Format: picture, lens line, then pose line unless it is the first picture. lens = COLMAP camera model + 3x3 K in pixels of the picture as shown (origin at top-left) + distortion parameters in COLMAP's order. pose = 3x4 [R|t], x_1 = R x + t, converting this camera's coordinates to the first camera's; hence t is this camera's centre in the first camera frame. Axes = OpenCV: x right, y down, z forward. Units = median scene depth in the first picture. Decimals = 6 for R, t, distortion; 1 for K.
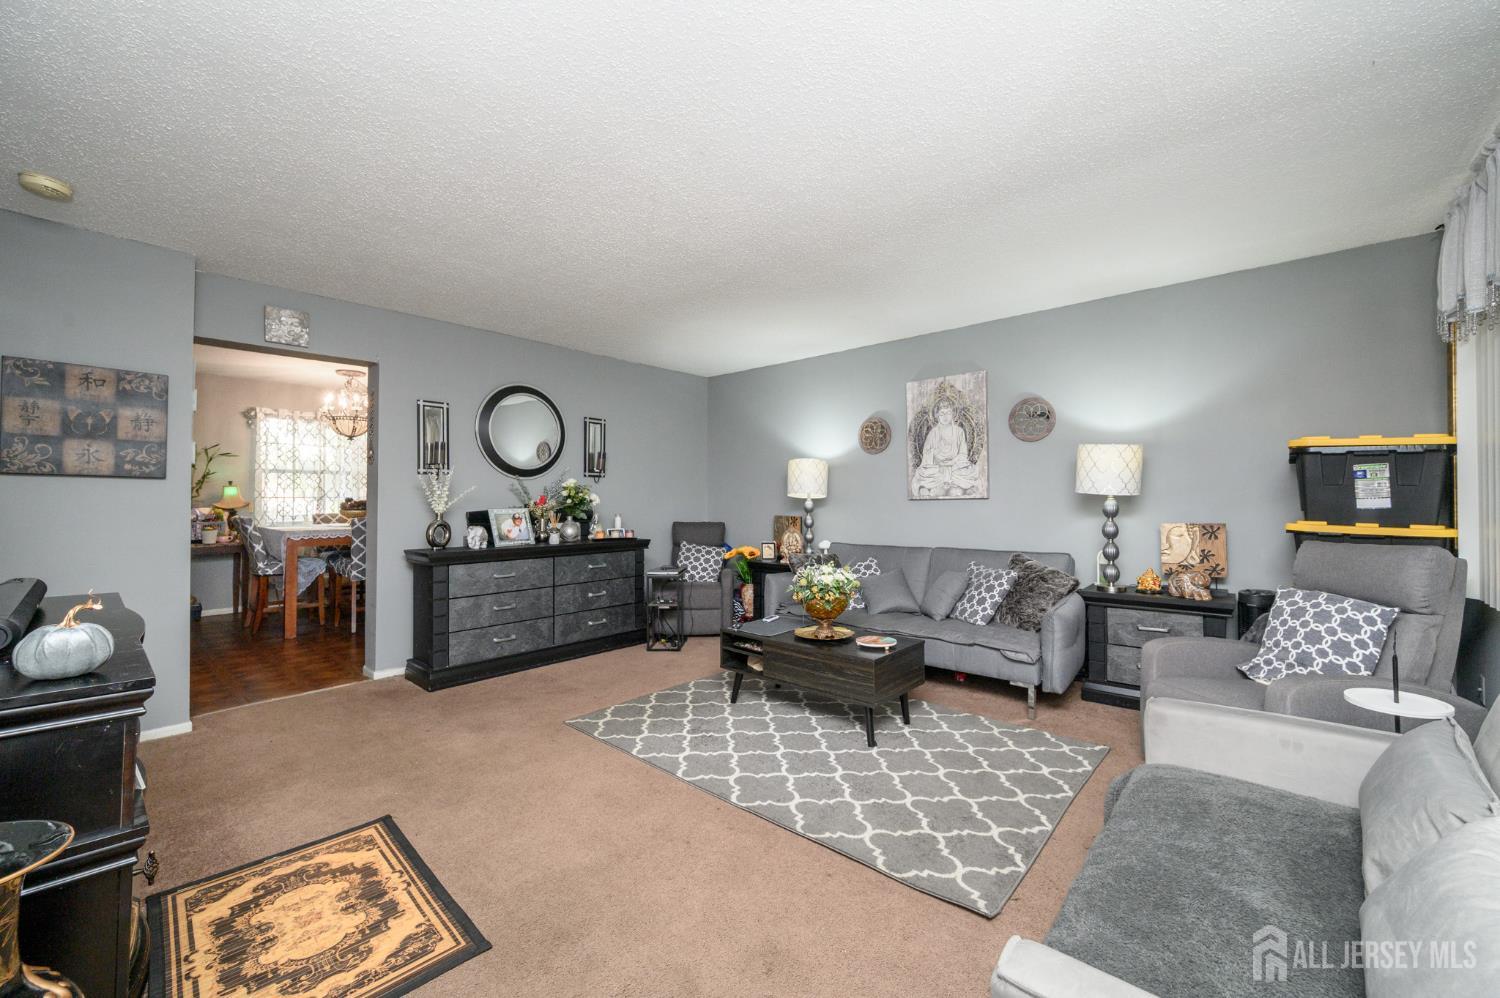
lens RADIAL K [[594.5, 0, 754.8], [0, 594.5, 489.1], [0, 0, 1]] dist [-0.001552, 0.000215]
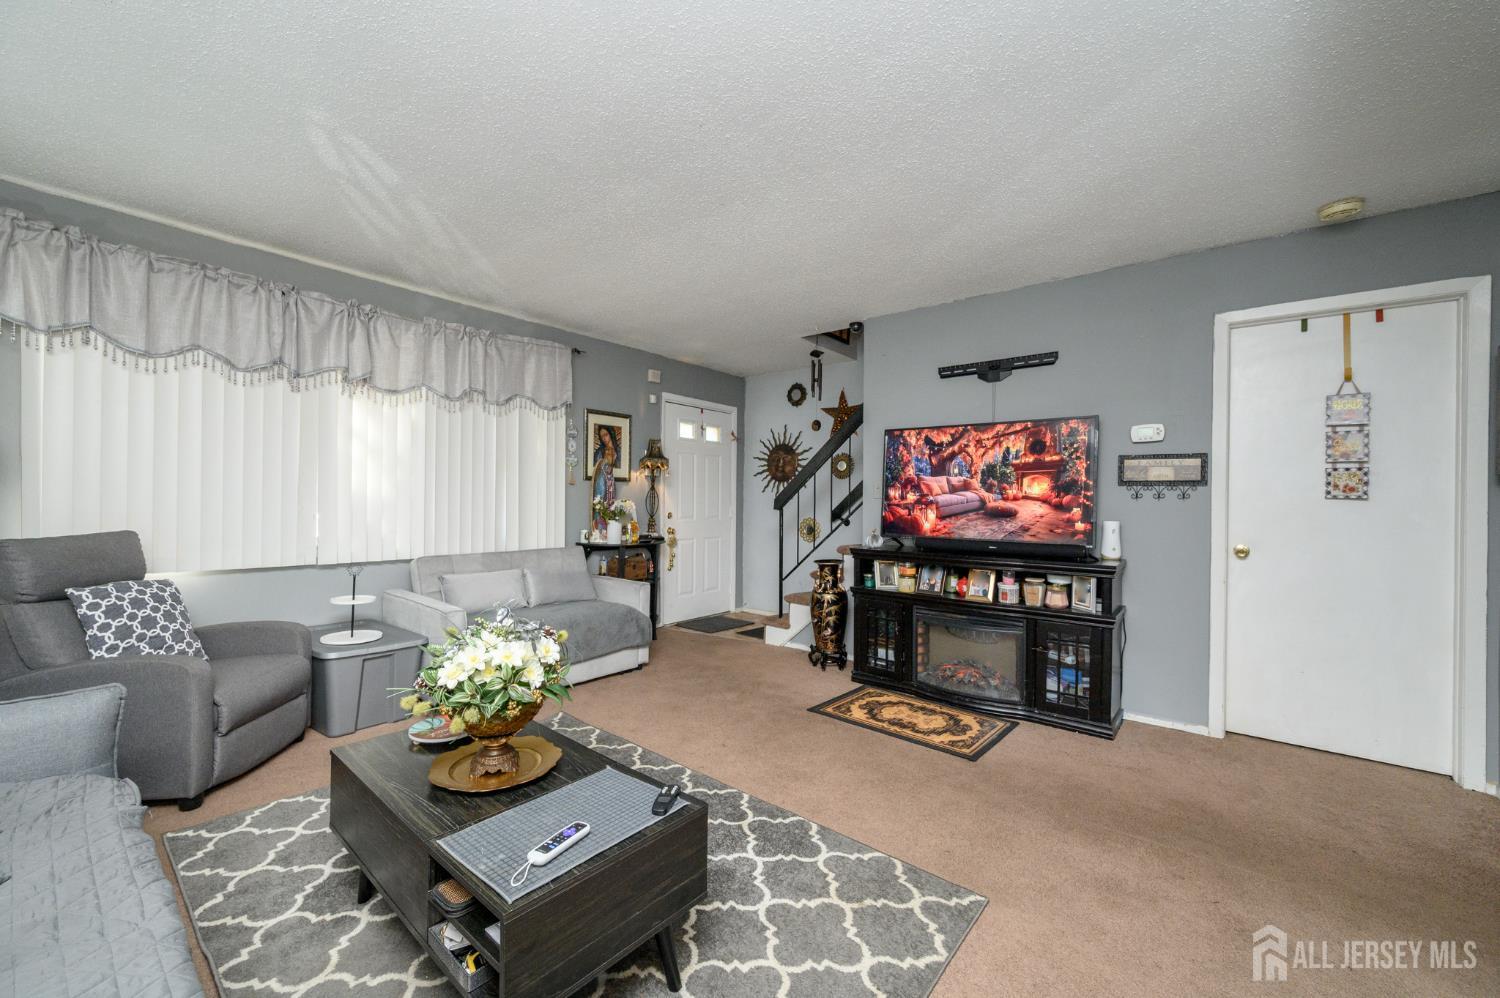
lens RADIAL K [[584.9, 0, 745.6], [0, 584.9, 501.4], [0, 0, 1]] dist [-0.001895, -0.000123]
pose [[-0.999242, -0.009138, -0.037828, -0.079516], [-0.008596, 0.999858, -0.014474, 0.032440], [0.037955, -0.014138, -0.999179, 1.786846]]
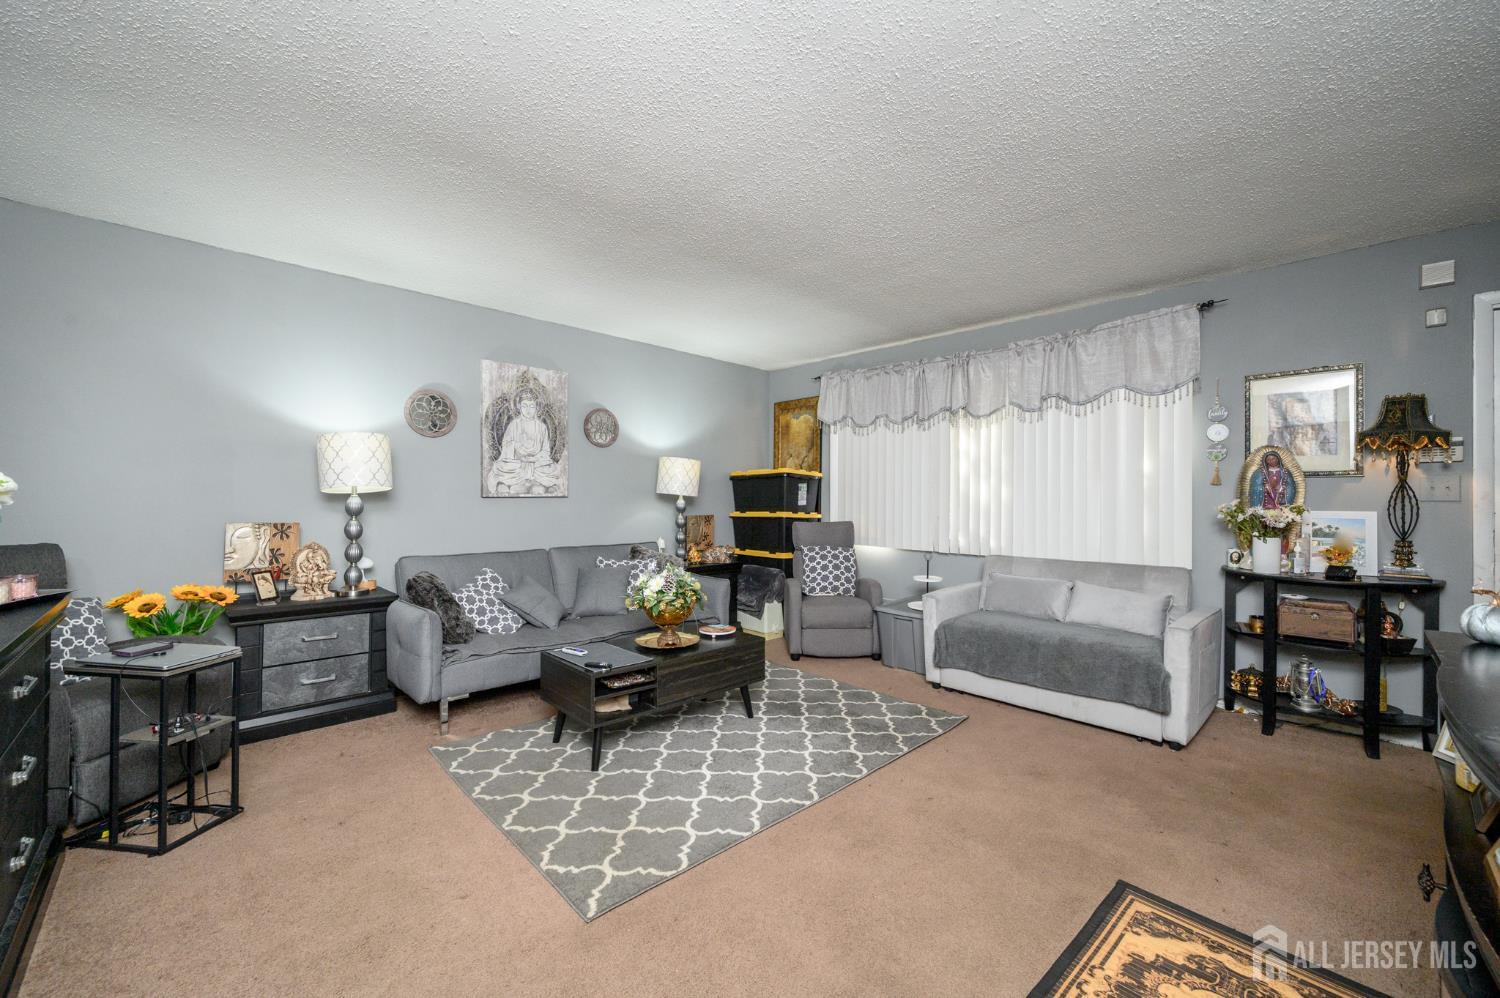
lens RADIAL K [[594.5, 0, 754.8], [0, 594.5, 489.1], [0, 0, 1]] dist [-0.001552, 0.000215]
pose [[0.069332, 0.023591, 0.997315, -0.970238], [-0.026356, 0.999415, -0.021808, 0.024845], [-0.997245, -0.024773, 0.069913, 0.955082]]
